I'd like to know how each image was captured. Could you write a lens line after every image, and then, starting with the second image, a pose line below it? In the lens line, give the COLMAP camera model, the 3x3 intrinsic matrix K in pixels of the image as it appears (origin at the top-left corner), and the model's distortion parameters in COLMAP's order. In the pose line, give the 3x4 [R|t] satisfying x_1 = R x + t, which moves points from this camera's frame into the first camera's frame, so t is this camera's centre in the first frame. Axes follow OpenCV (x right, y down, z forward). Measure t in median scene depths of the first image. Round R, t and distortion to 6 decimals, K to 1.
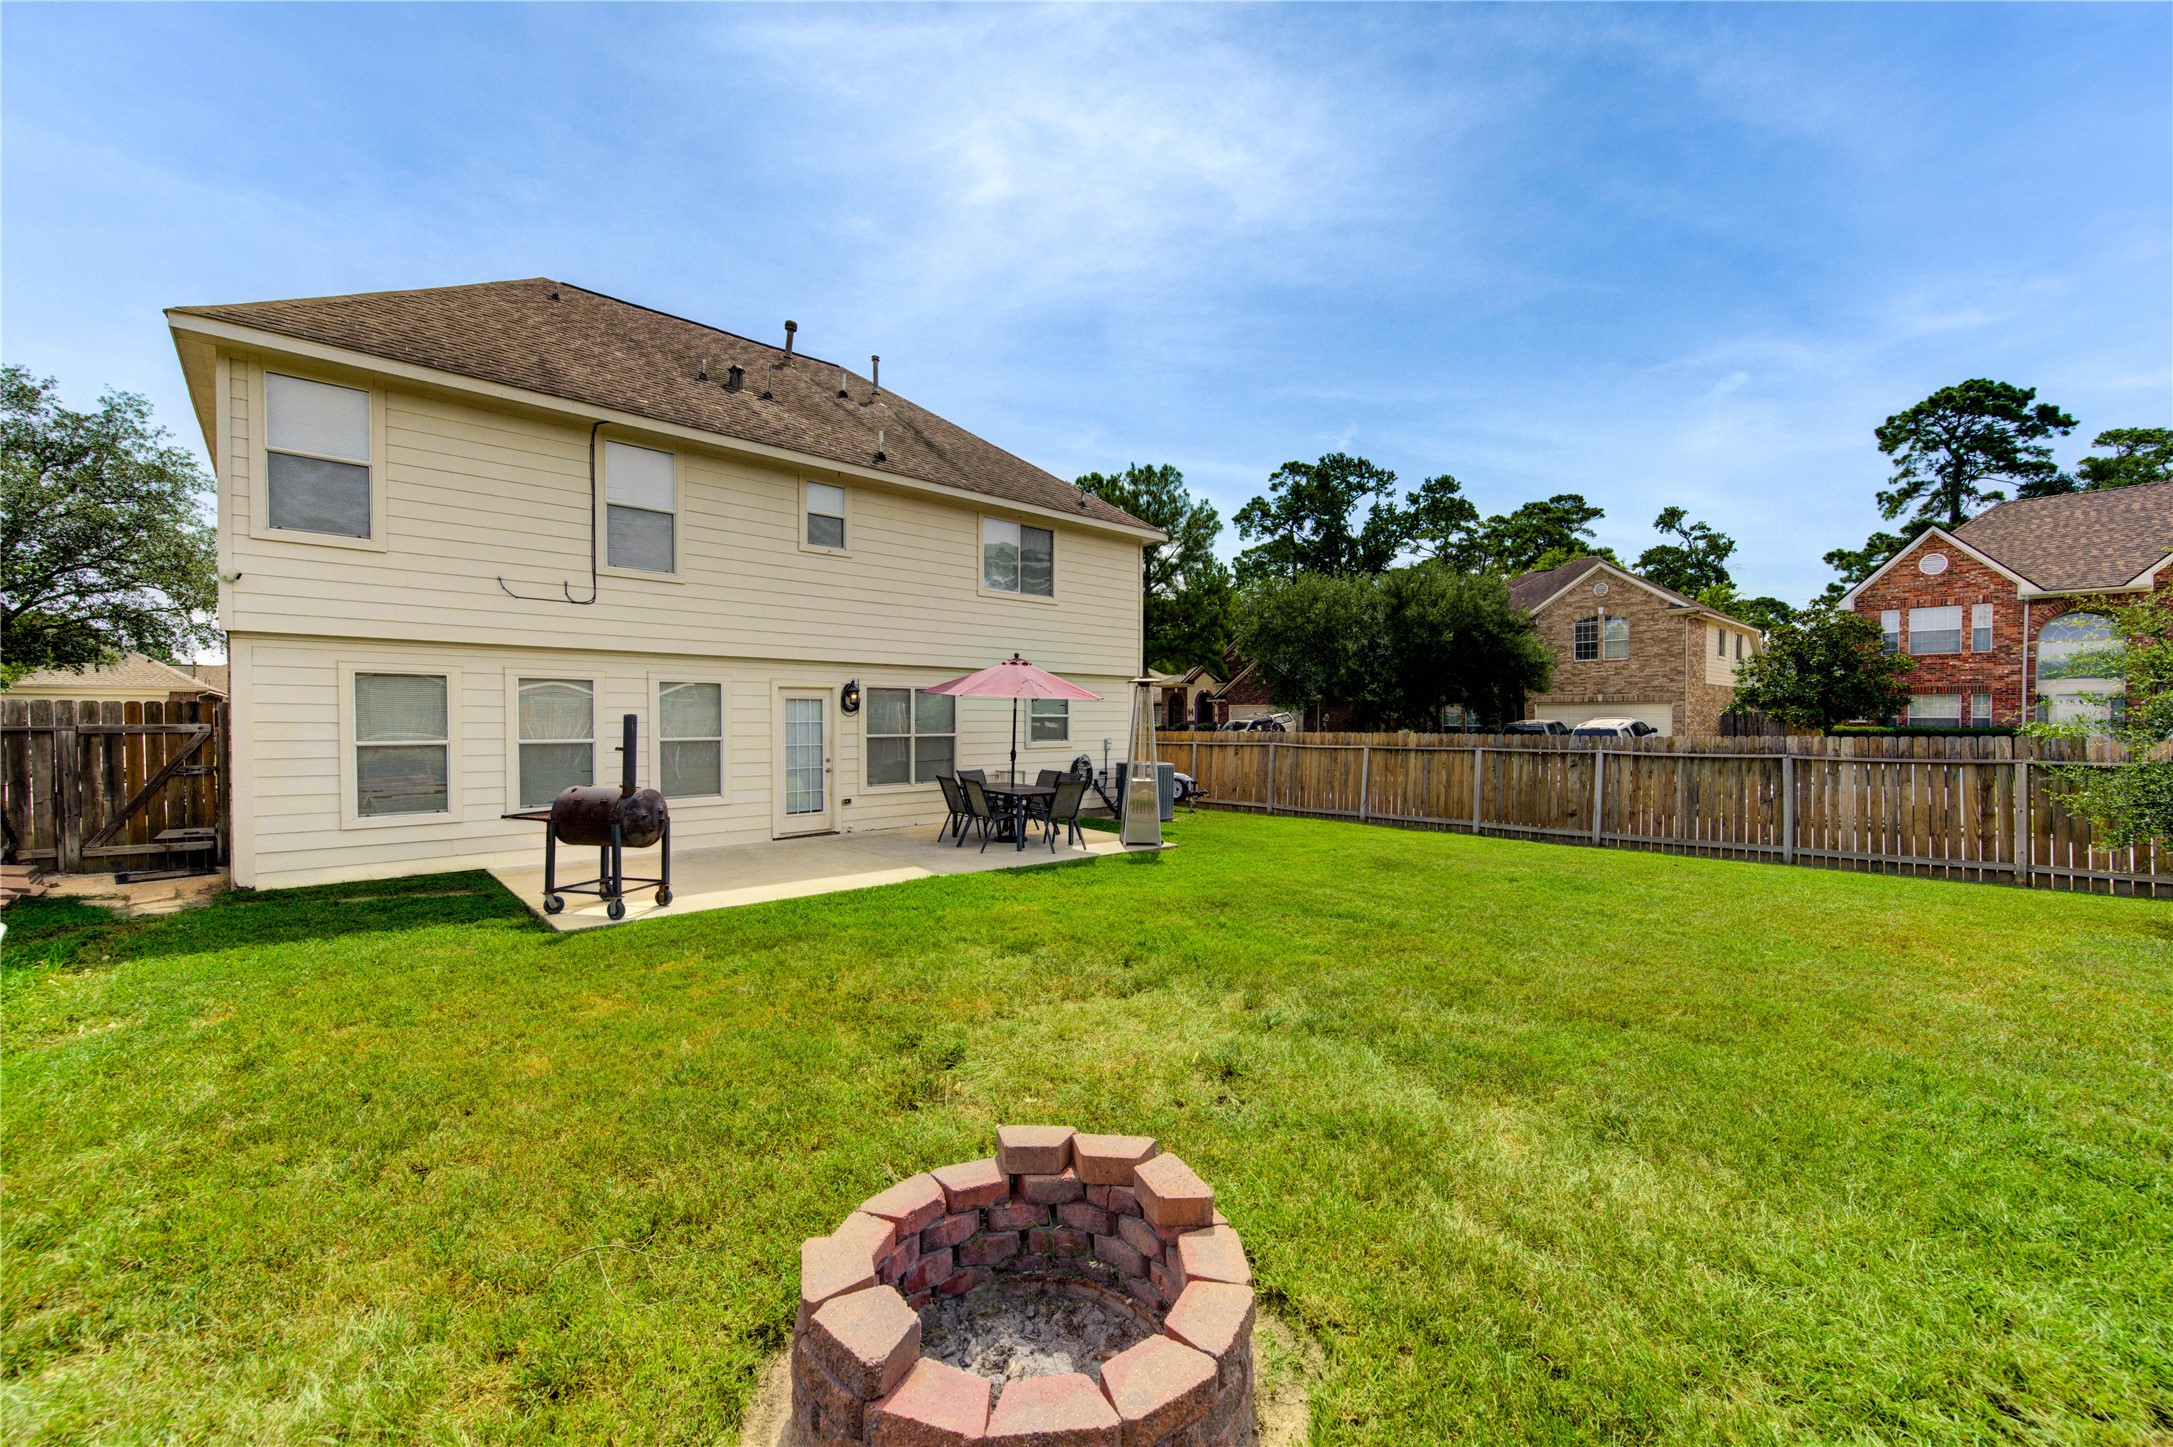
lens RADIAL K [[846.8, 0, 1093.5], [0, 846.8, 729.6], [0, 0, 1]] dist [0.000471, 0.000655]
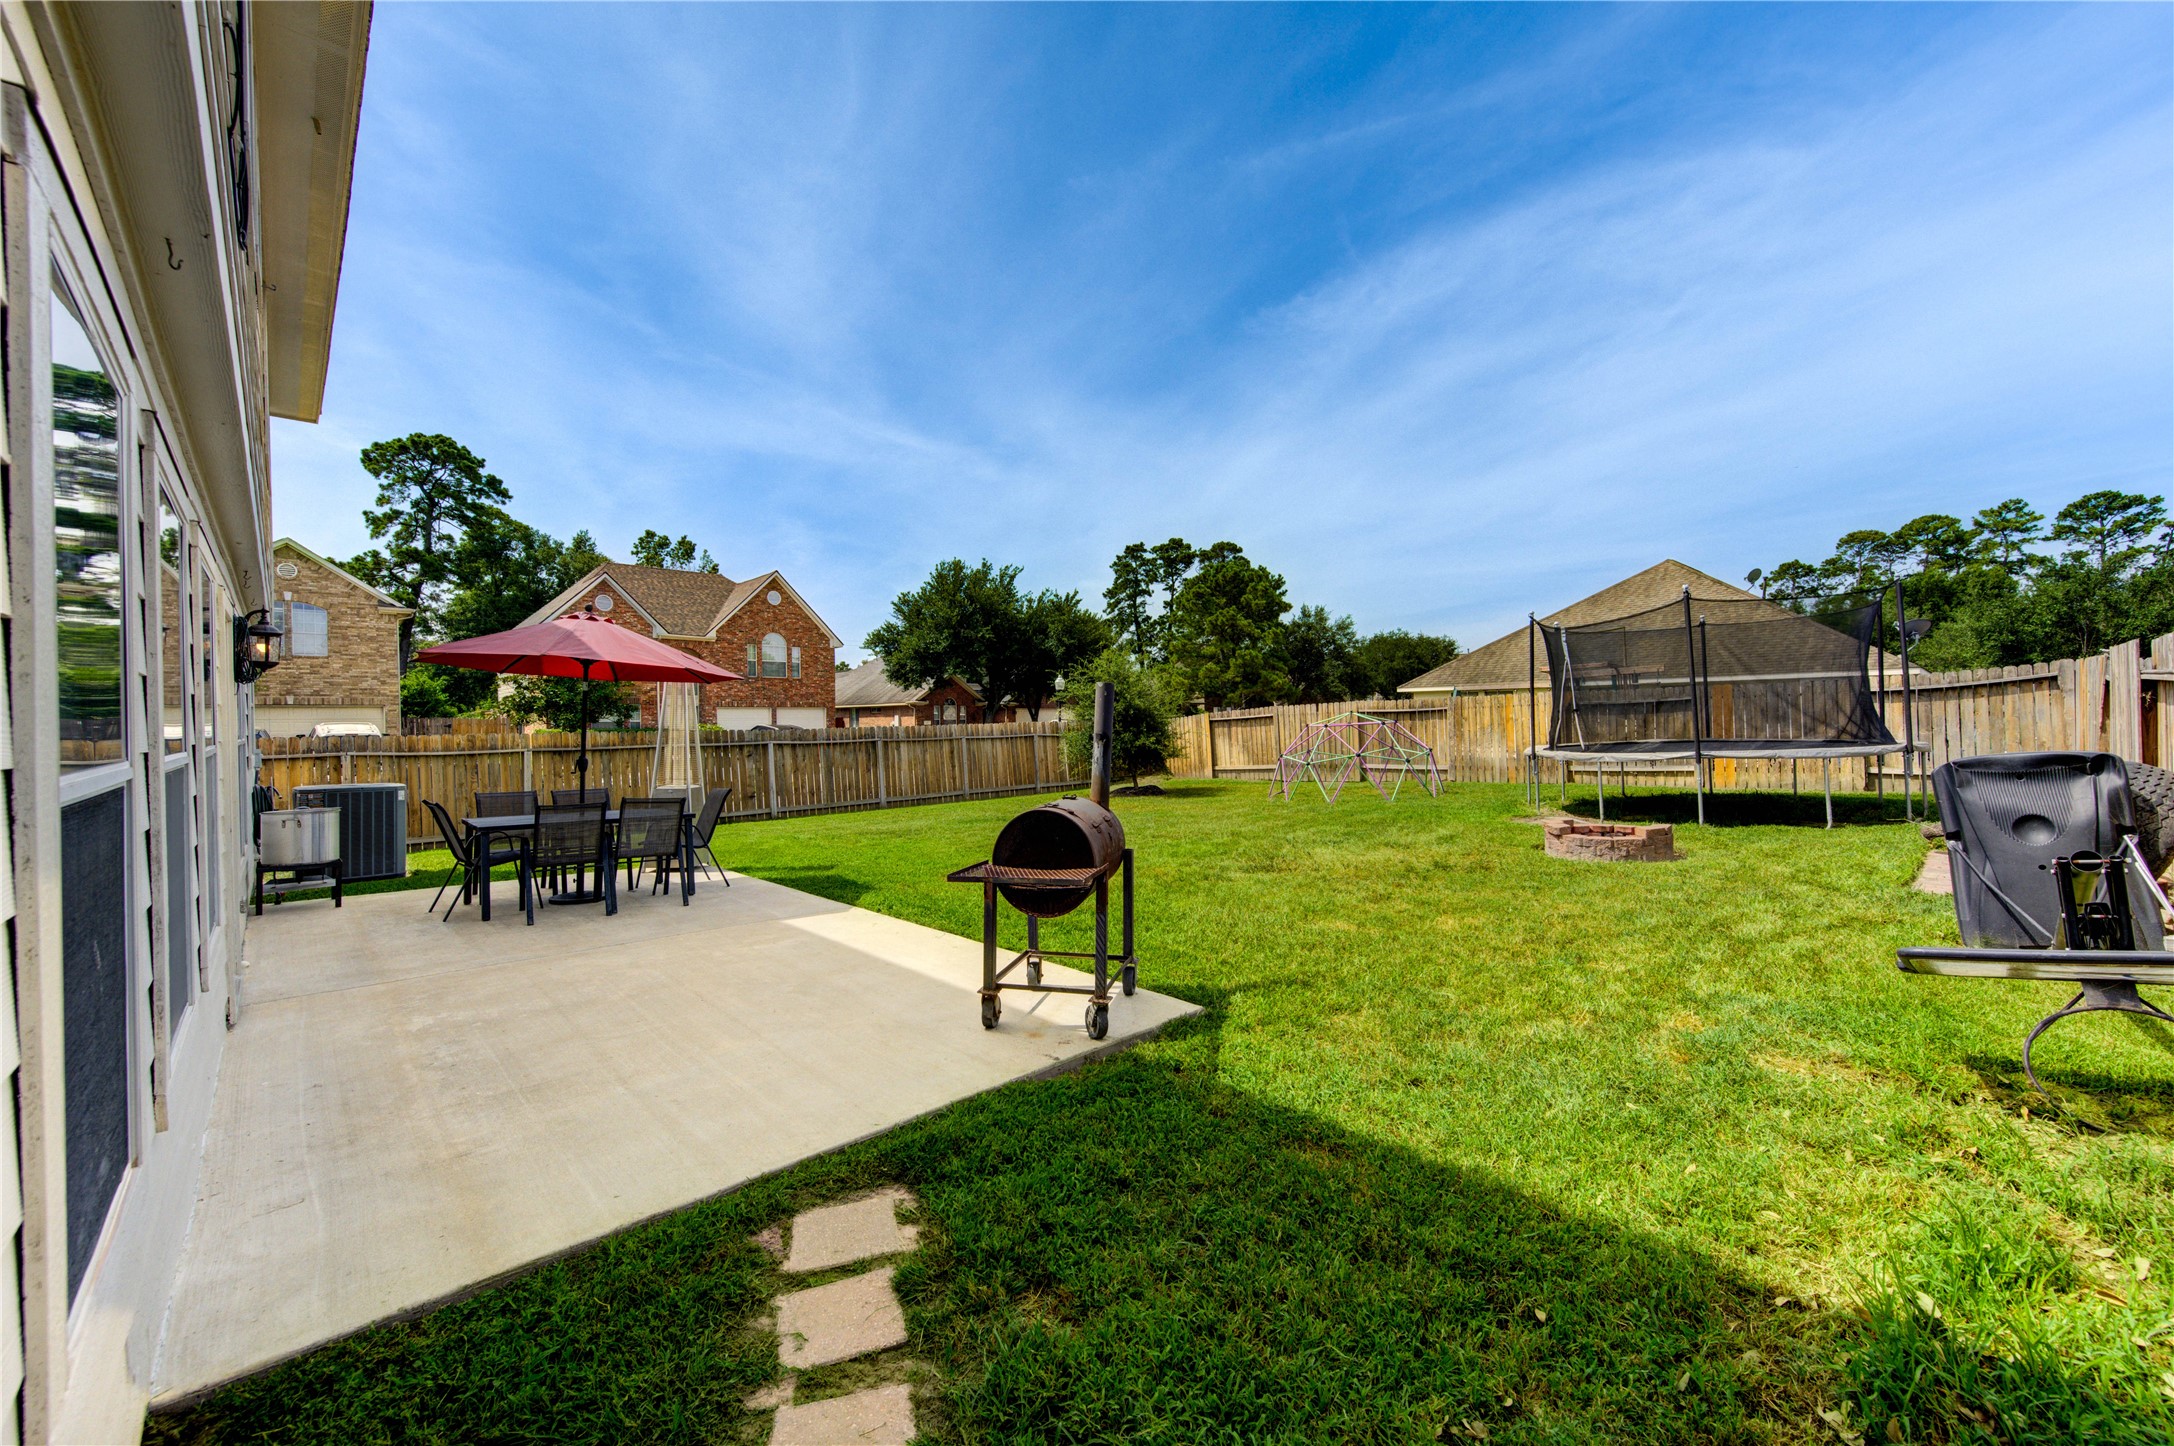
lens RADIAL K [[847.2, 0, 1094.0], [0, 847.2, 729.1], [0, 0, 1]] dist [0.000471, 0.000655]
pose [[-0.006066, -0.011325, 0.999917, -0.253102], [0.025329, 0.999613, 0.011475, 0.001882], [-0.999661, 0.025396, -0.005777, 0.216236]]
